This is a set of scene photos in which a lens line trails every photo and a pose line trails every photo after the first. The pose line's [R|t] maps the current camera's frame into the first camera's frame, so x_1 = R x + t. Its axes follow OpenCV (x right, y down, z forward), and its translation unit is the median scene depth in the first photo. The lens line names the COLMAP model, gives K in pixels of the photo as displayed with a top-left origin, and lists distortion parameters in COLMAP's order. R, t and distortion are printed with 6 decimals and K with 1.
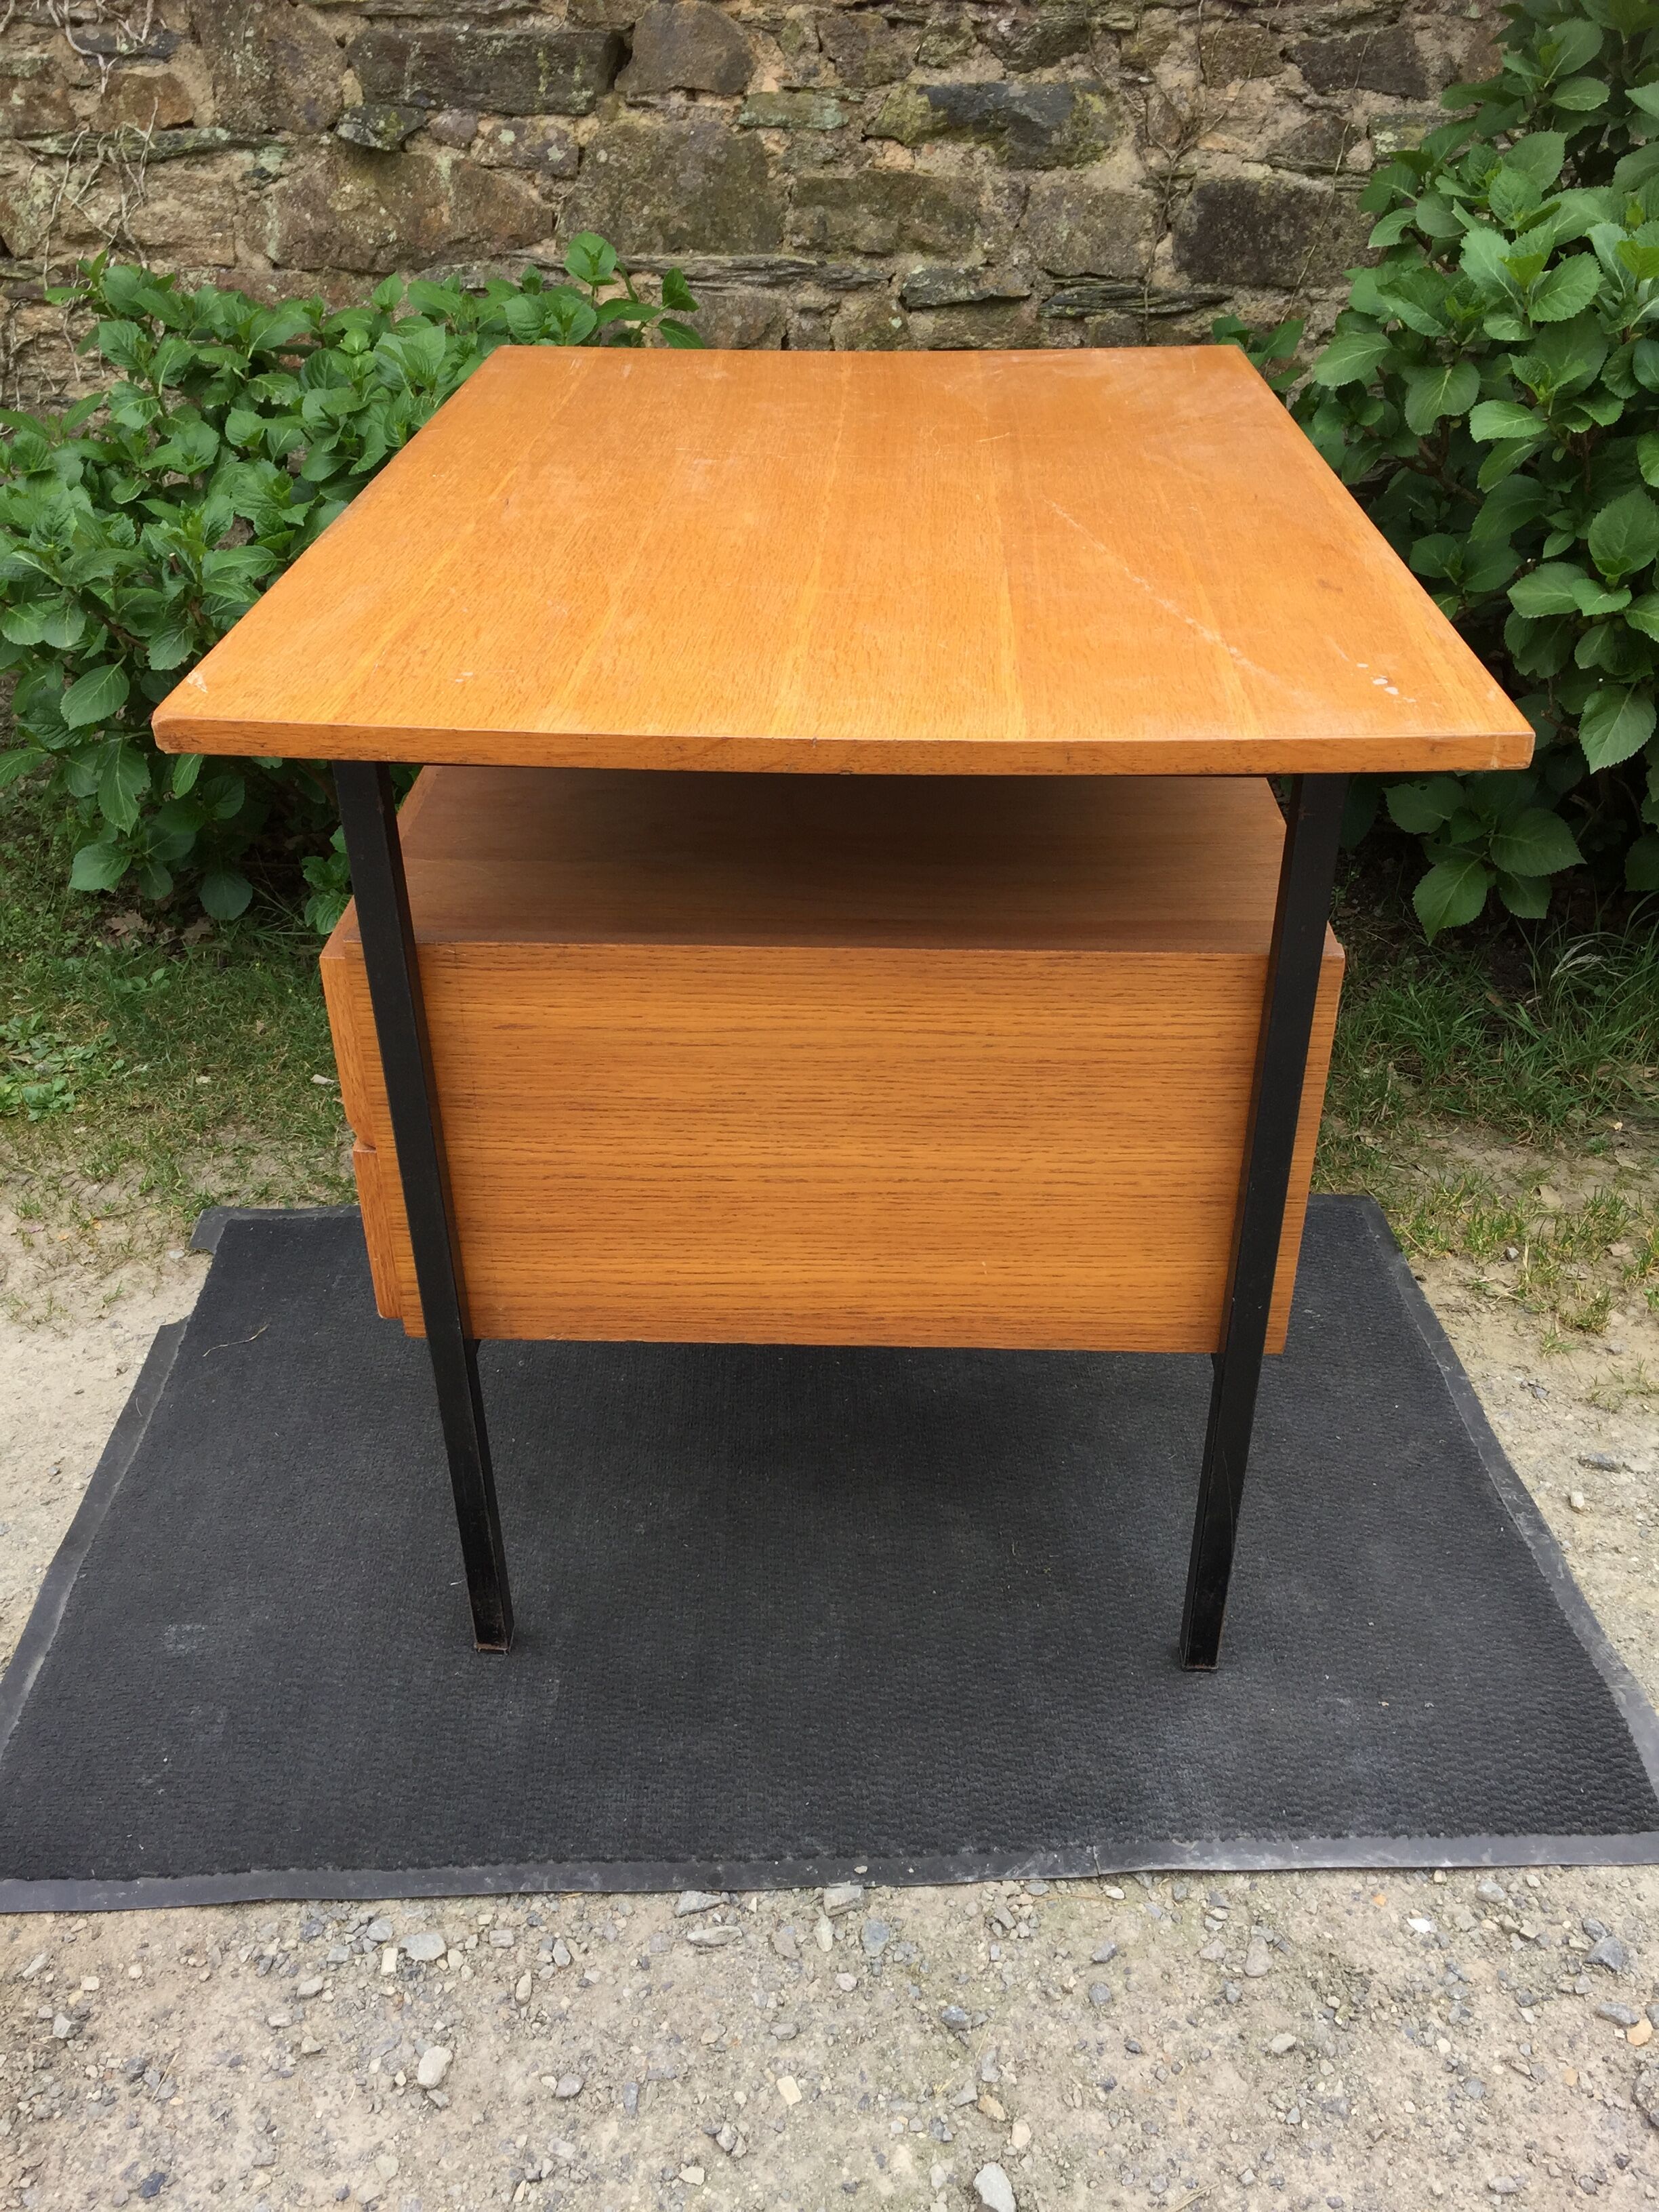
lens RADIAL K [[1904.2, 0, 839.4], [0, 1904.2, 1110.5], [0, 0, 1]] dist [0.082473, -0.119533]
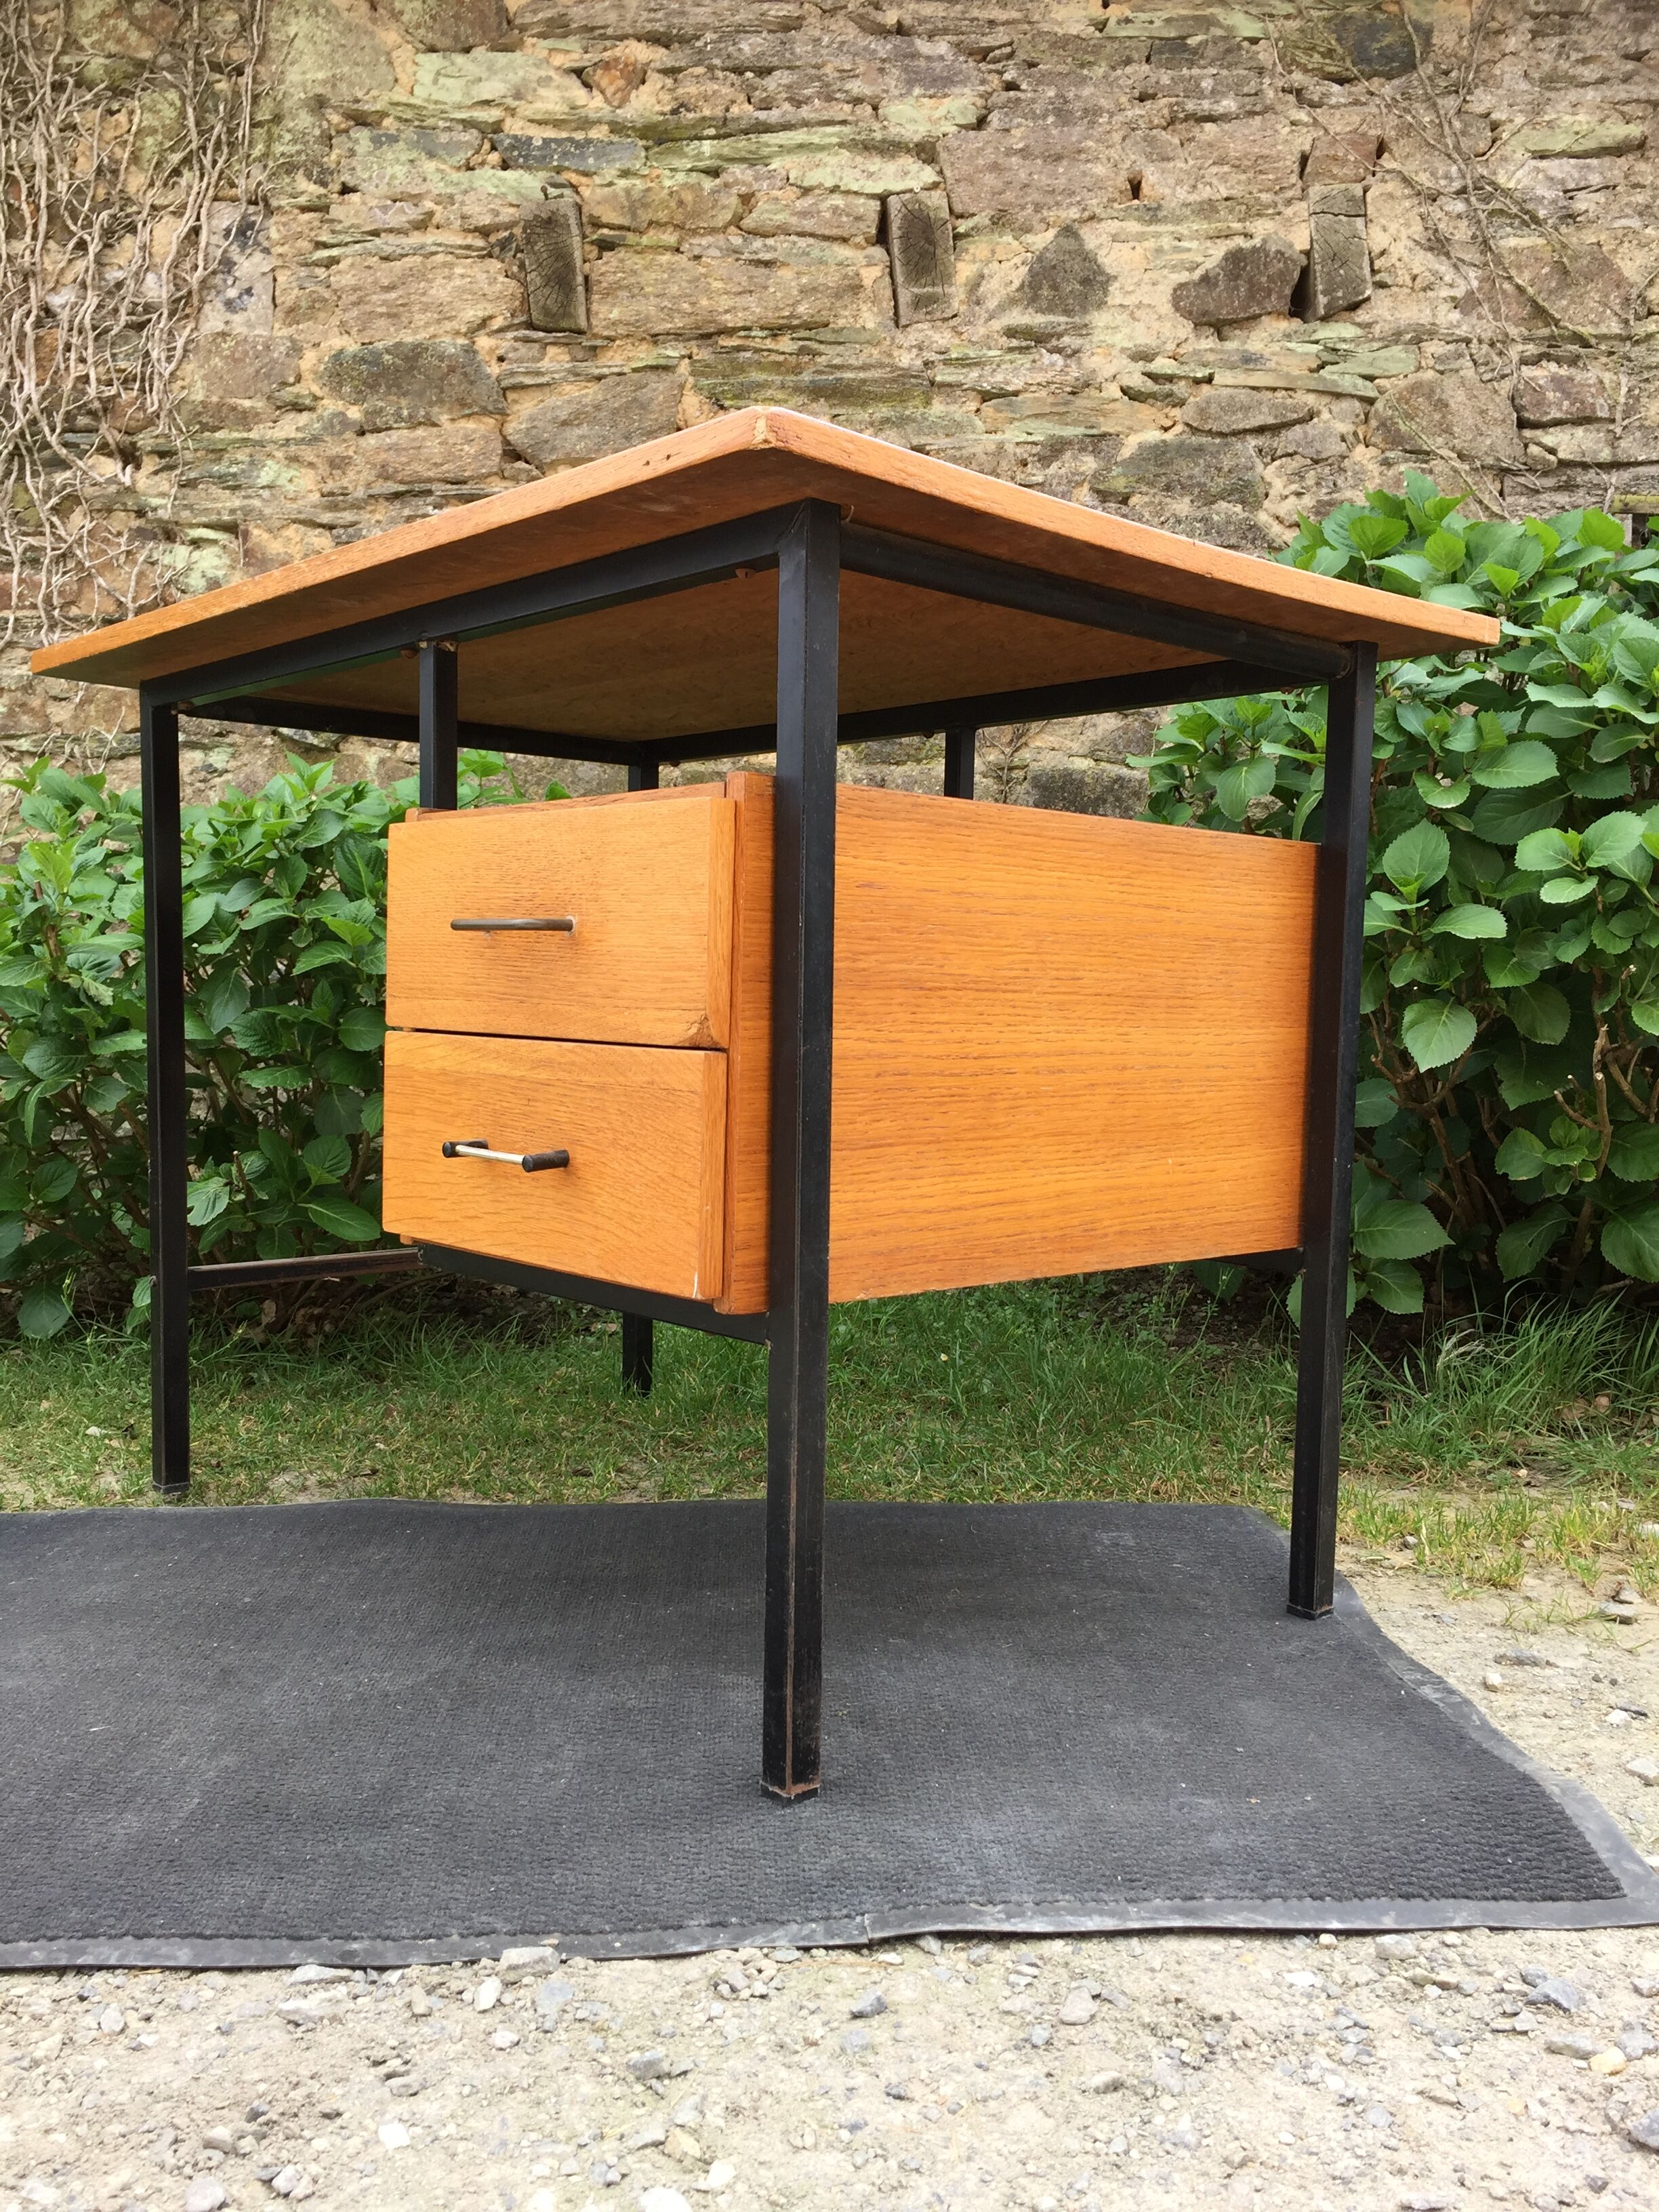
lens RADIAL K [[1904.2, 0, 837.1], [0, 1904.2, 1090.9], [0, 0, 1]] dist [0.082473, -0.119533]
pose [[0.999905, -0.004553, 0.013004, 0.100324], [0.010149, 0.881730, -0.471645, 0.403921], [-0.009319, 0.471732, 0.881693, 0.168189]]
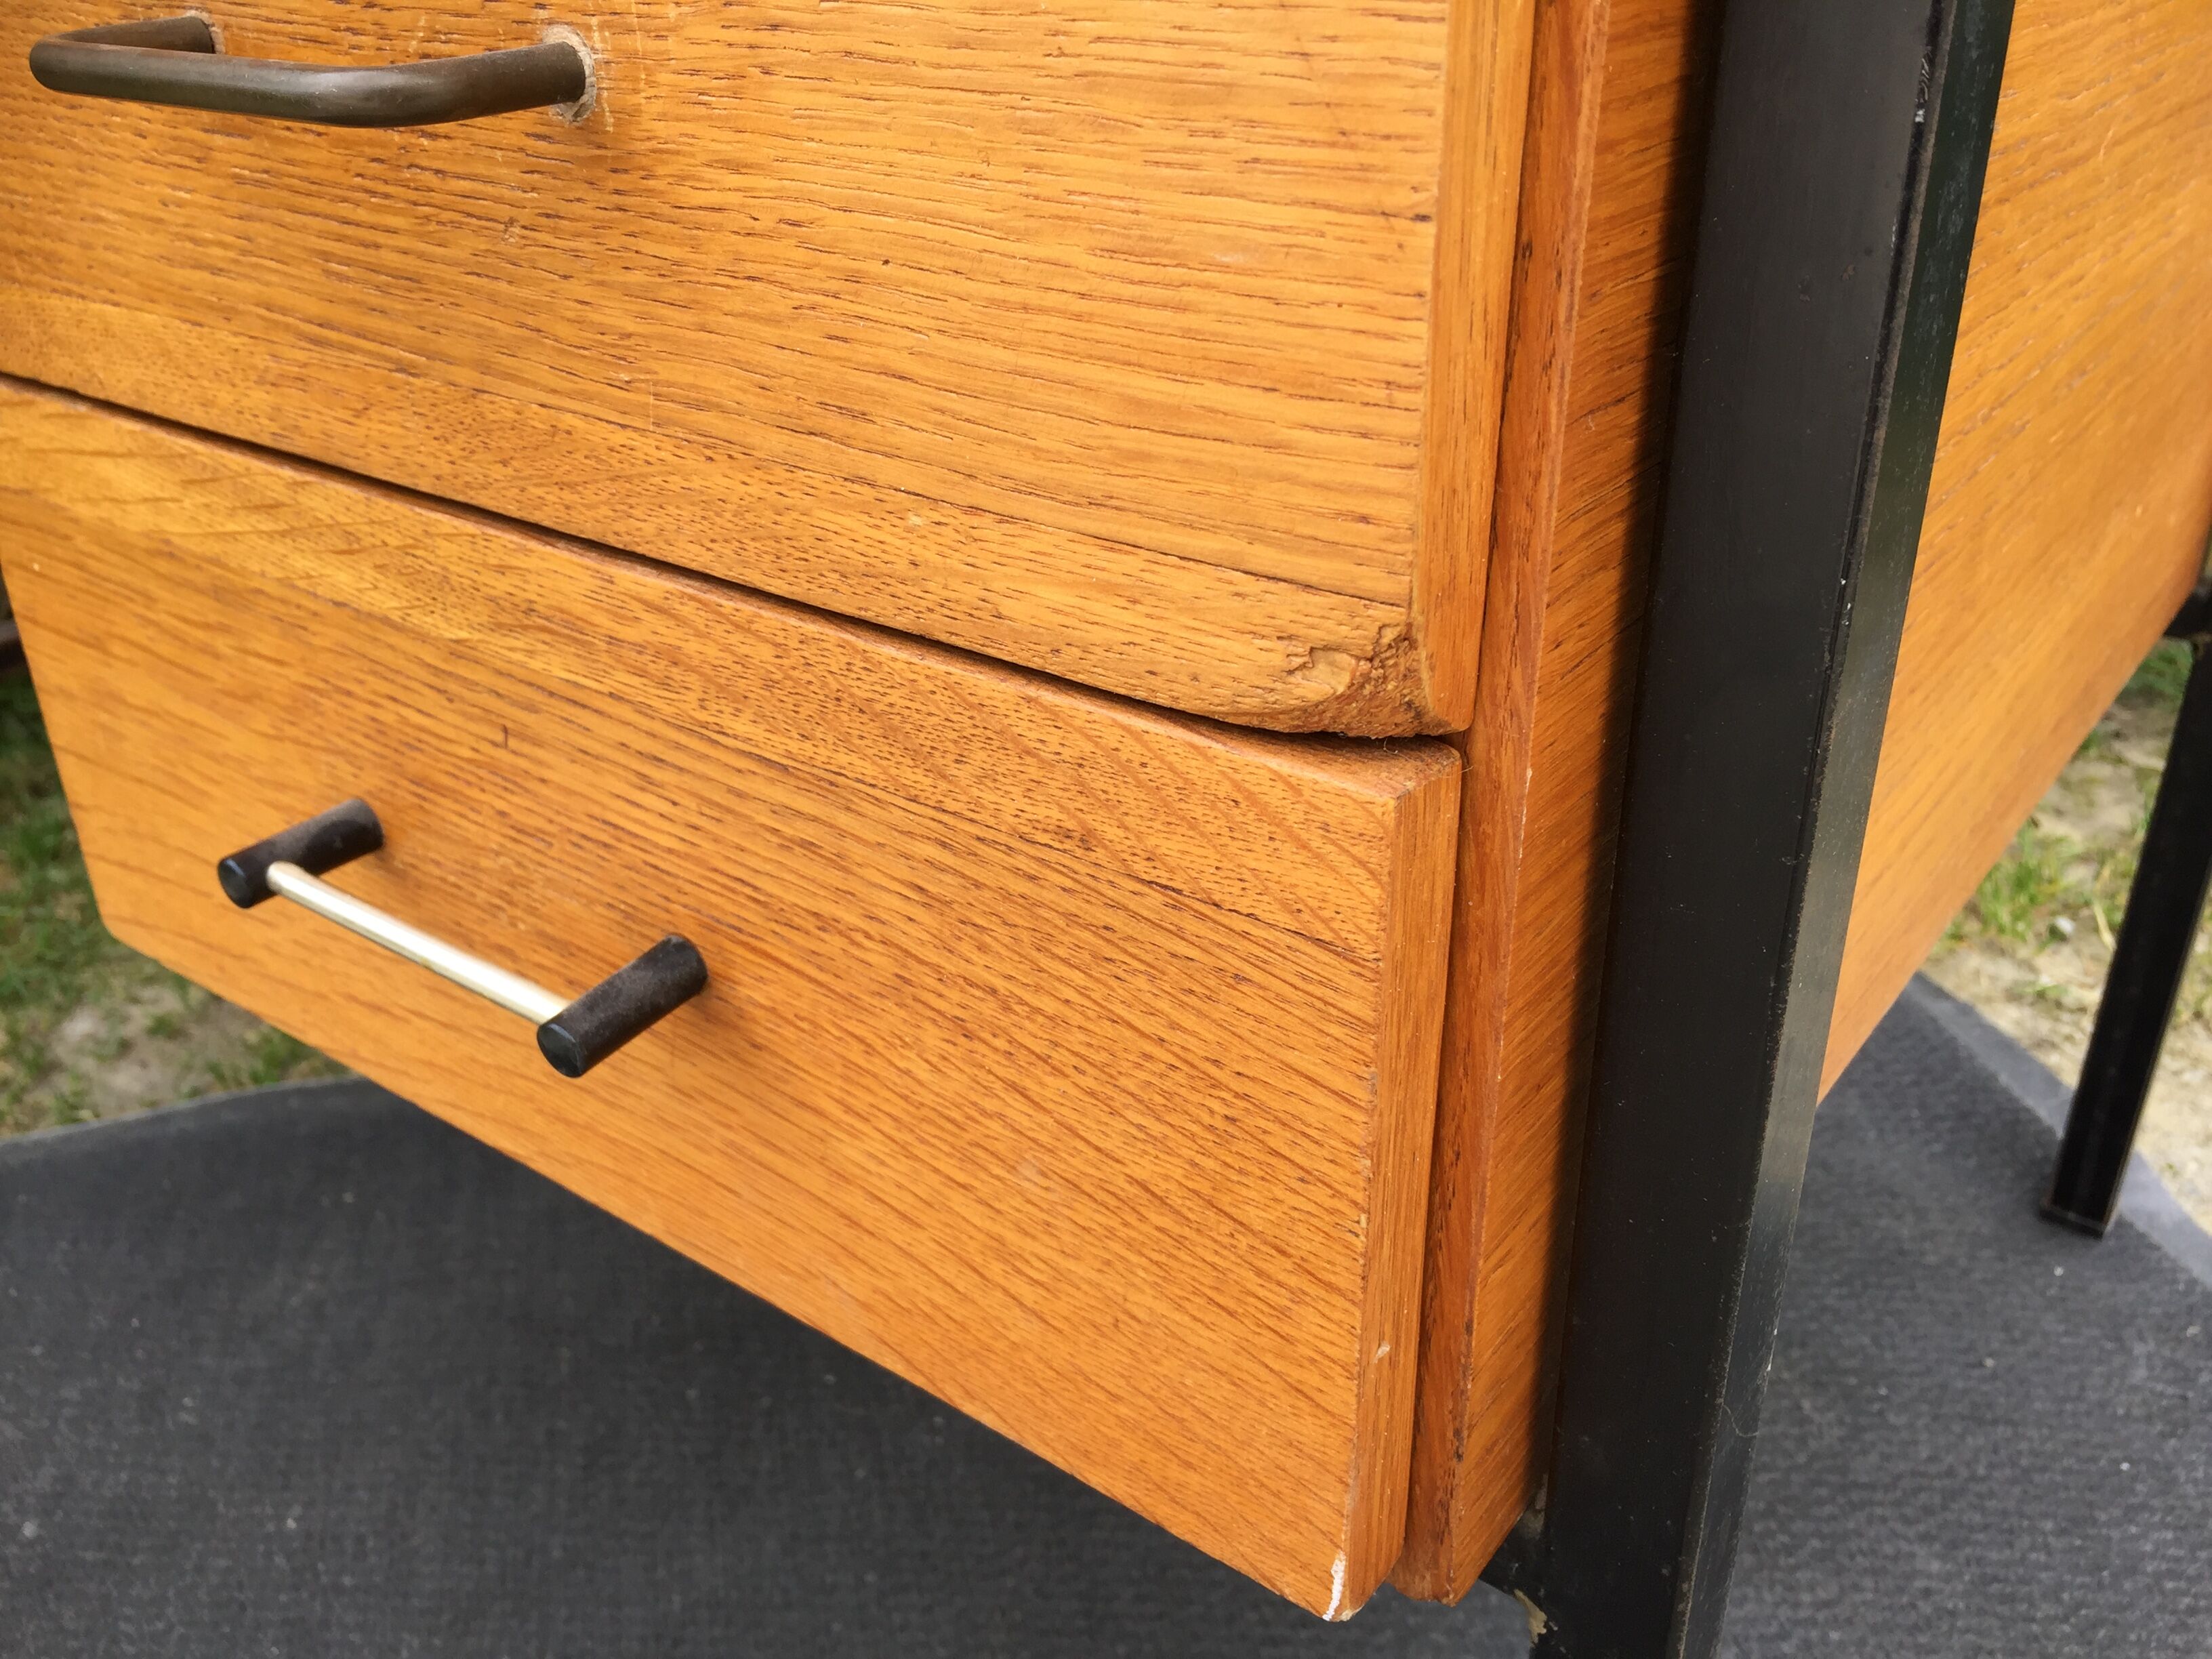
lens RADIAL K [[1904.2, 0, 1134.2], [0, 1904.2, 817.0], [0, 0, 1]] dist [0.082473, -0.119533]
pose [[0.977288, -0.129451, 0.167779, 0.011753], [0.141429, 0.988038, -0.061477, 0.051633], [-0.157814, 0.083810, 0.983906, 0.662526]]
